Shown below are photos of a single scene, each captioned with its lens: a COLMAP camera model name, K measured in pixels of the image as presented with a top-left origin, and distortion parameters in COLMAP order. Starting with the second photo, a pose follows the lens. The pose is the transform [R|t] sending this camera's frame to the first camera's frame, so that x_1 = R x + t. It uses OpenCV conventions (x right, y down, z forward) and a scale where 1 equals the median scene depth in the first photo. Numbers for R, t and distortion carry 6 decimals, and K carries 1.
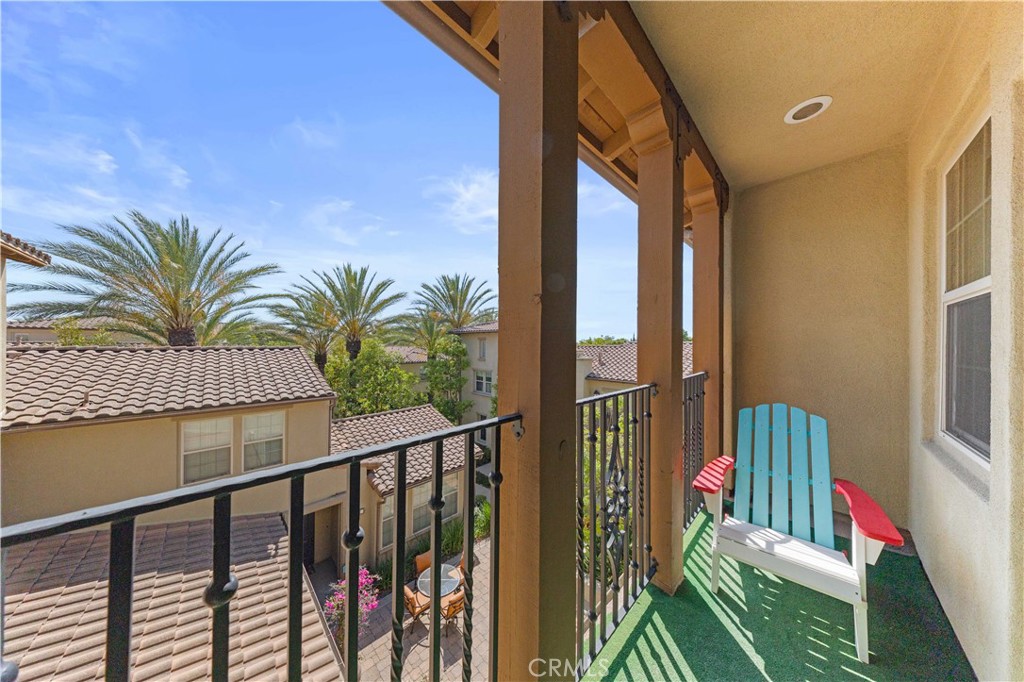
lens RADIAL K [[309.2, 0, 512.0], [0, 309.2, 341.0], [0, 0, 1]] dist [0.001092, 0.000011]
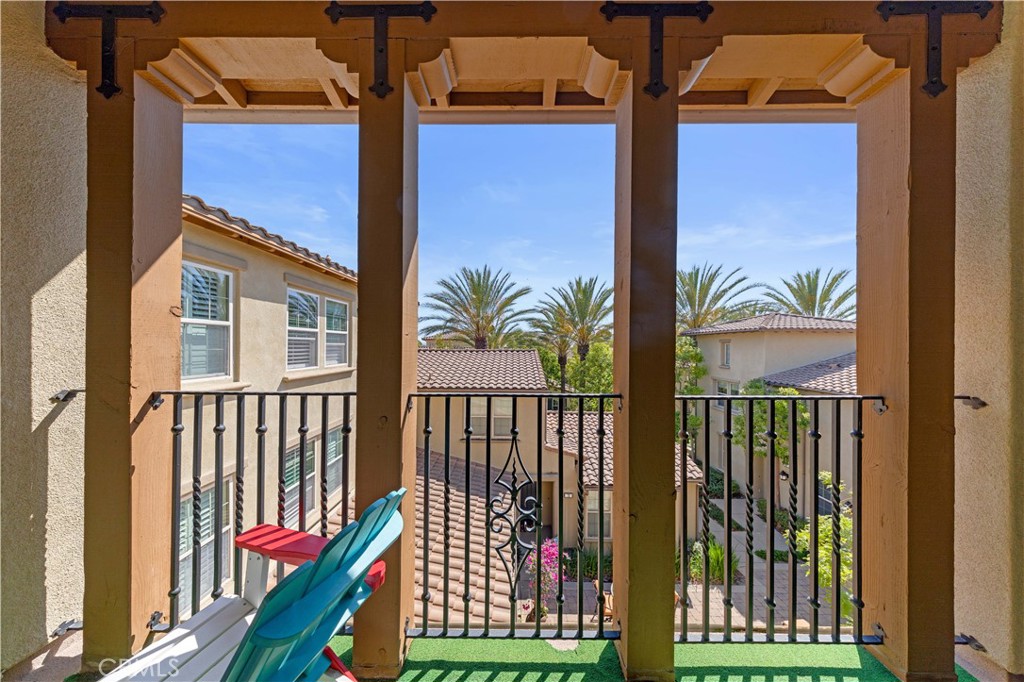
lens RADIAL K [[309.2, 0, 512.0], [0, 309.2, 341.0], [0, 0, 1]] dist [0.001092, 0.000011]
pose [[0.689413, -0.015824, -0.724196, 0.145139], [0.005722, 0.999849, -0.016400, 0.002693], [0.724346, 0.007163, 0.689399, 0.046514]]
